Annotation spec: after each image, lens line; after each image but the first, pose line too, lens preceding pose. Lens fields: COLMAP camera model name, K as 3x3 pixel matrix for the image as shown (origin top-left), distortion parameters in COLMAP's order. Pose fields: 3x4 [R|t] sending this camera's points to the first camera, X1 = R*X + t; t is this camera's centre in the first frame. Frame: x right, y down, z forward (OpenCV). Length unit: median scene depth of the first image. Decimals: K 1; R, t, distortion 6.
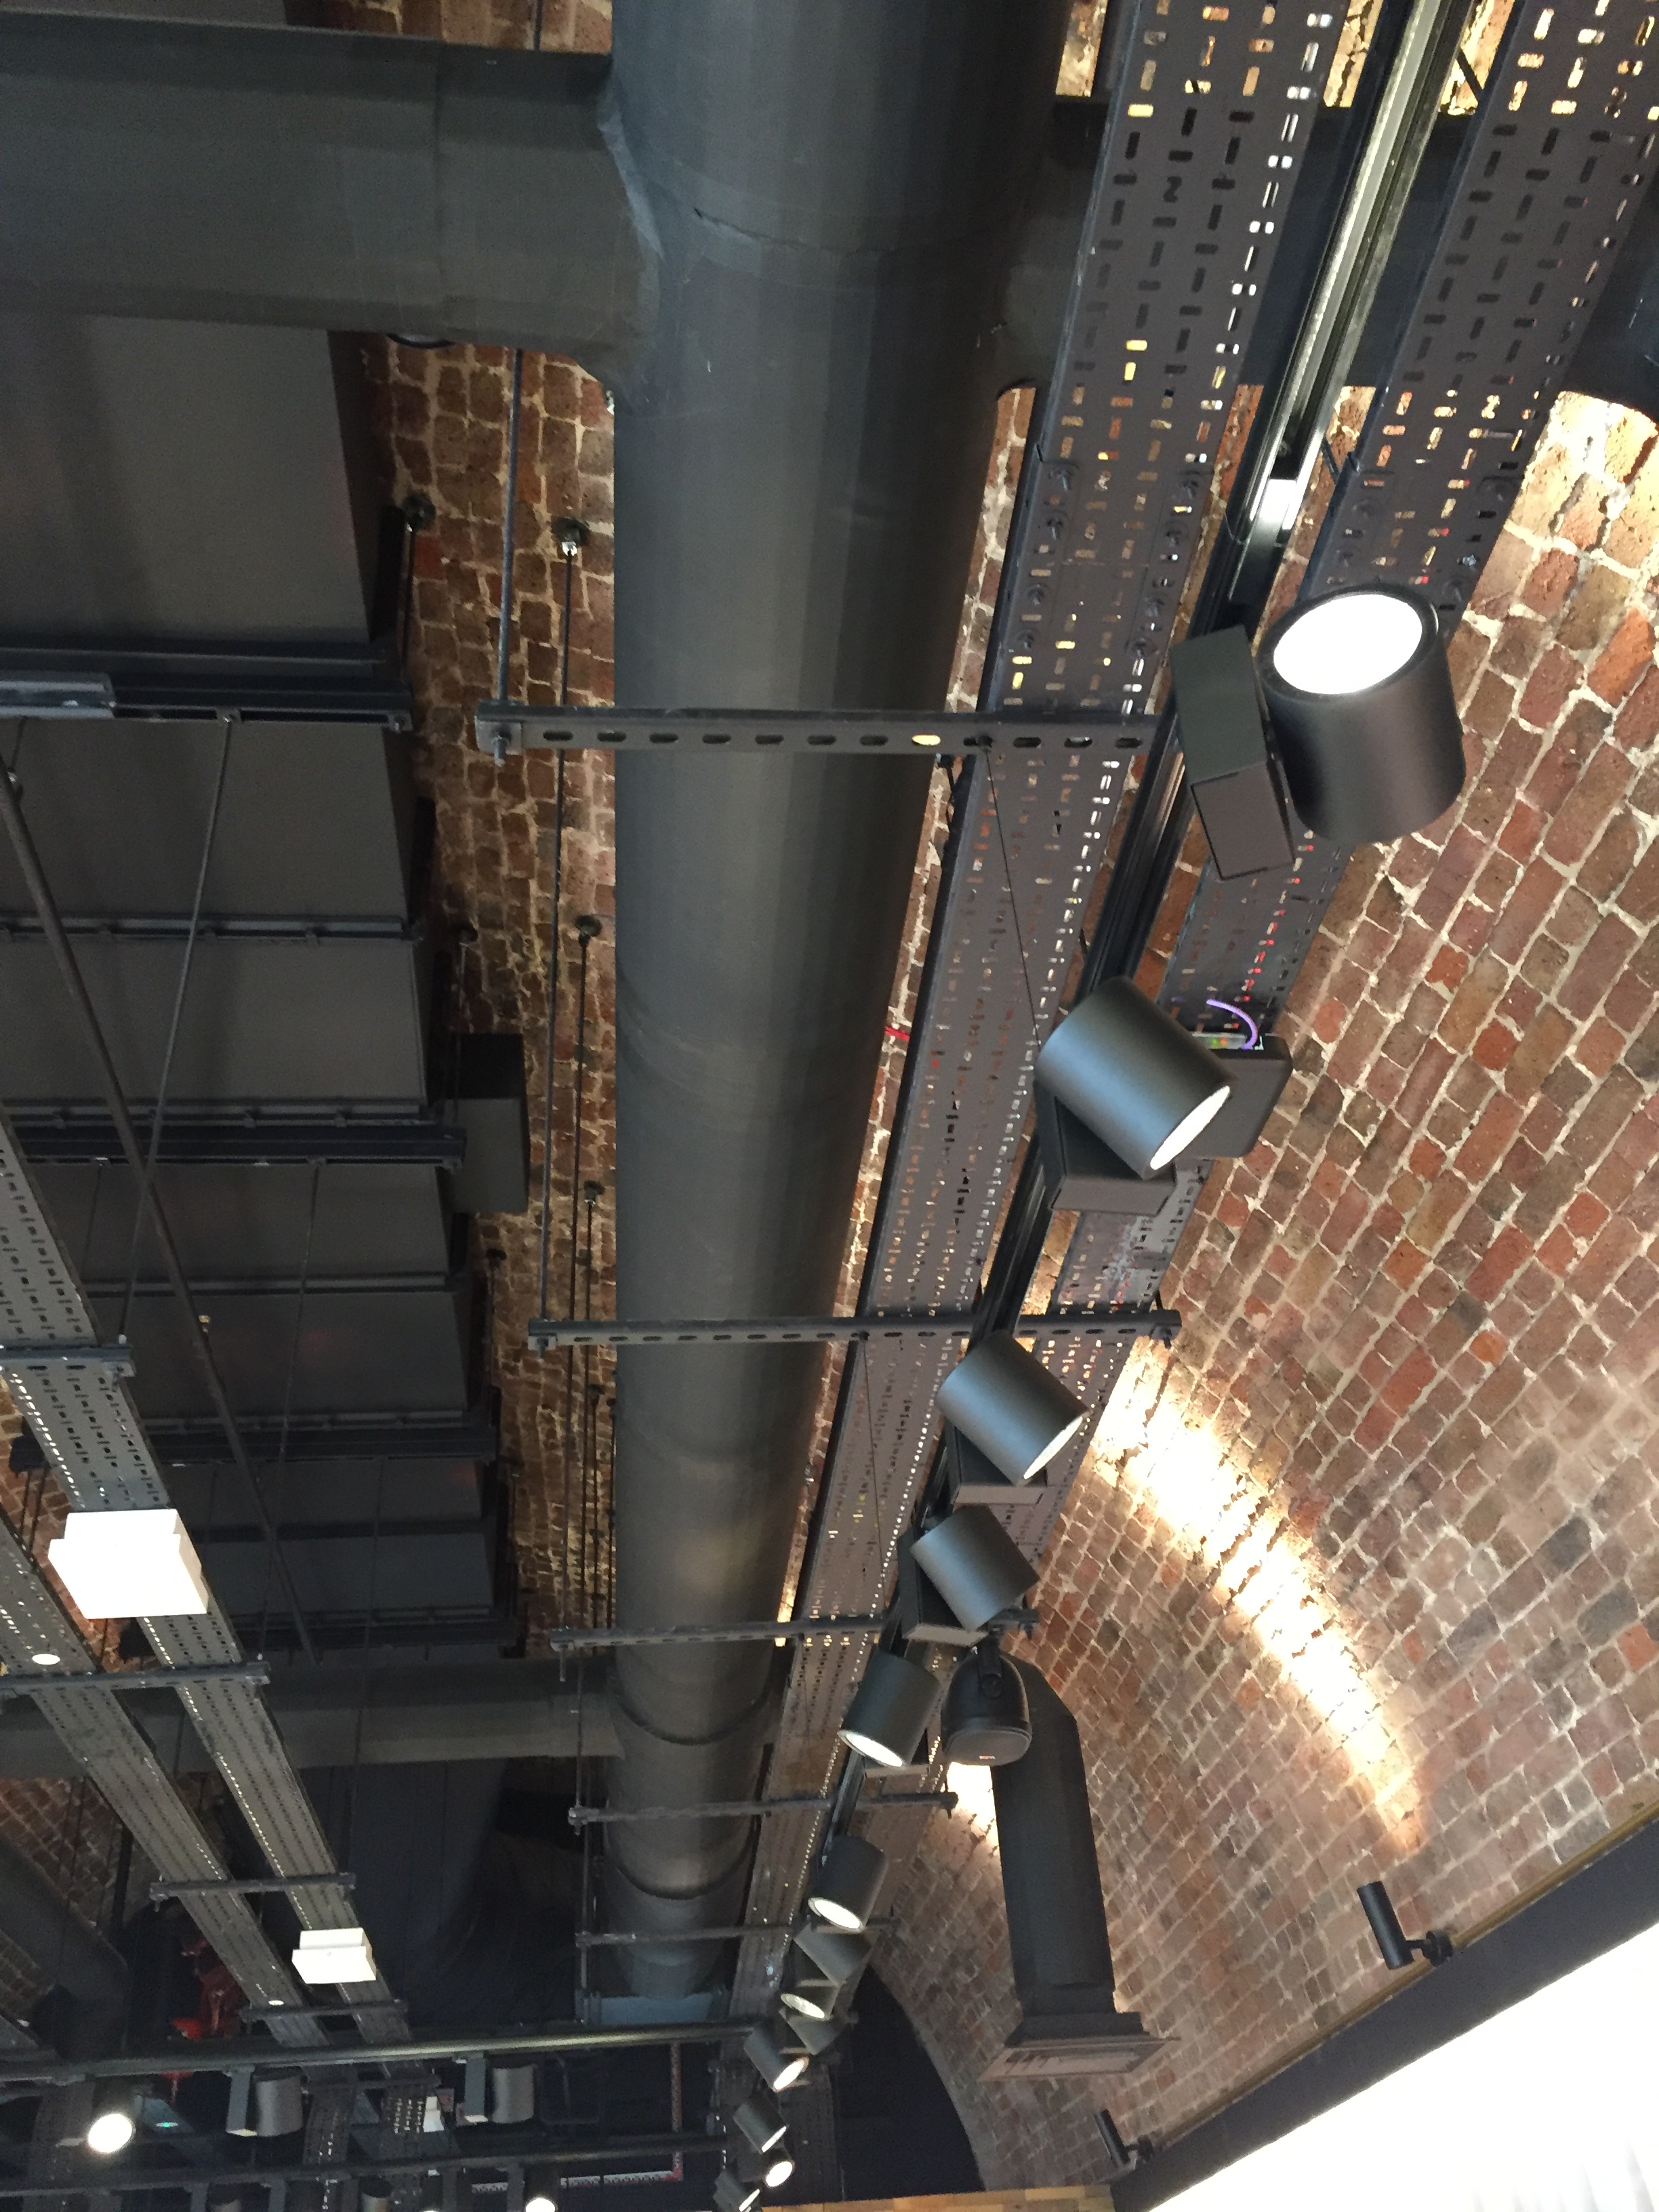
lens RADIAL K [[1883.0, 0, 829.5], [0, 1883.0, 1106.0], [0, 0, 1]] dist [0.105519, -0.137195]
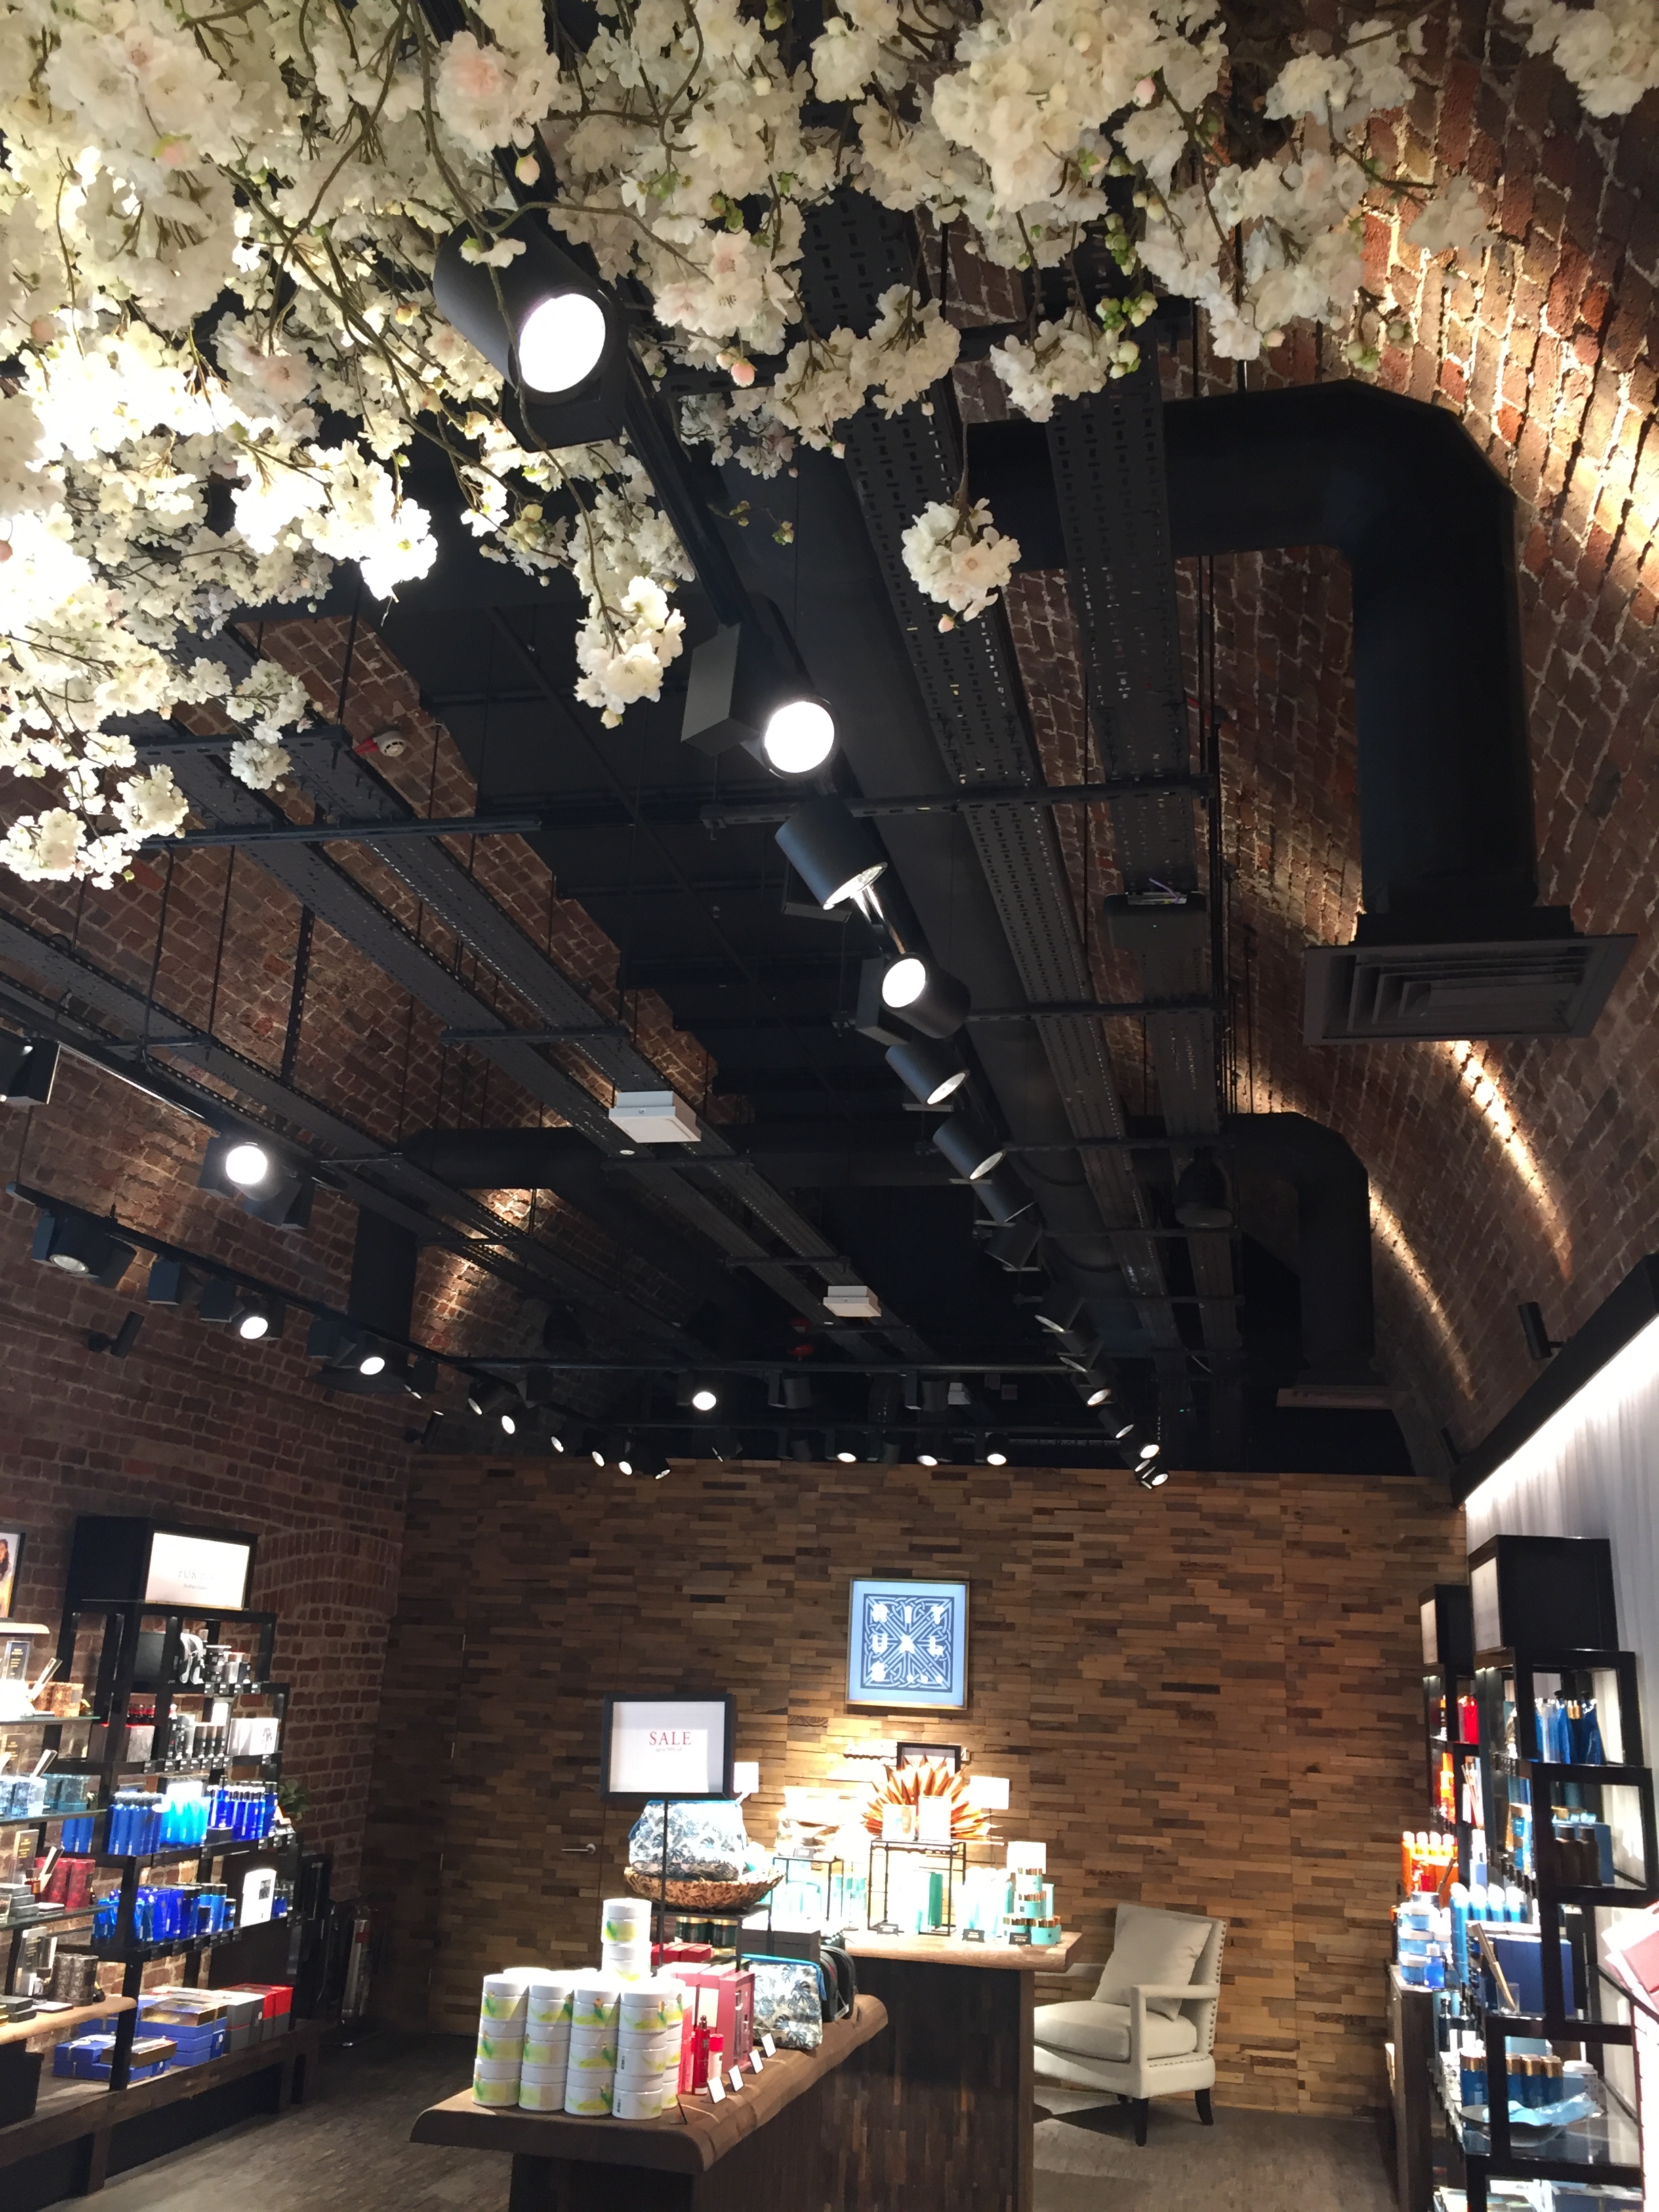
lens RADIAL K [[1883.0, 0, 829.5], [0, 1883.0, 1106.0], [0, 0, 1]] dist [0.105519, -0.137195]
pose [[0.948075, 0.016628, -0.317613, 0.234233], [0.090439, 0.943313, 0.319345, -0.216075], [0.304918, -0.331487, 0.892827, -0.343476]]
